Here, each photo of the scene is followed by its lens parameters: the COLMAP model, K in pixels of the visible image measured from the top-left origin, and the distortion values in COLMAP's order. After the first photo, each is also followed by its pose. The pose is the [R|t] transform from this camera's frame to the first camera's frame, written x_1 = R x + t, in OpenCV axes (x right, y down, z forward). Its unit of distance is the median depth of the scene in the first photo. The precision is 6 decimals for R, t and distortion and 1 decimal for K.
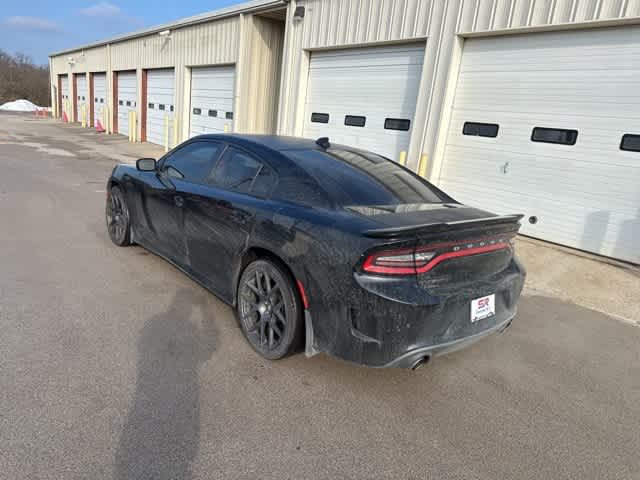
lens RADIAL K [[453.9, 0, 320.0], [0, 453.9, 240.0], [0, 0, 1]] dist [0.046936, -0.046800]
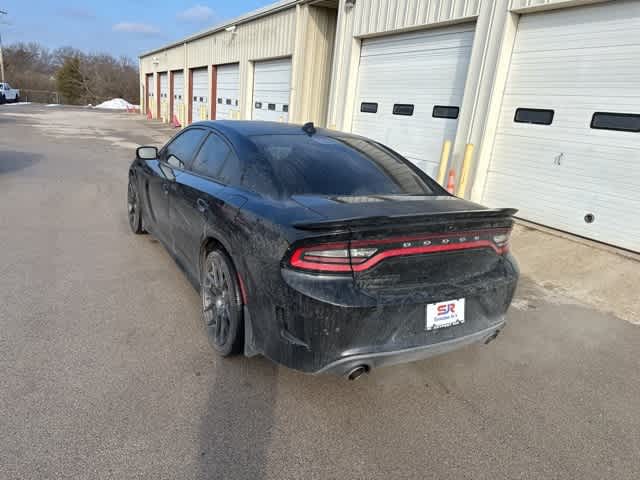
lens RADIAL K [[453.9, 0, 320.0], [0, 453.9, 240.0], [0, 0, 1]] dist [0.046936, -0.046800]
pose [[0.984456, 0.031591, -0.172764, 0.099979], [-0.029514, 0.999458, 0.014580, 0.000572], [0.173131, -0.009254, 0.984855, 0.040186]]
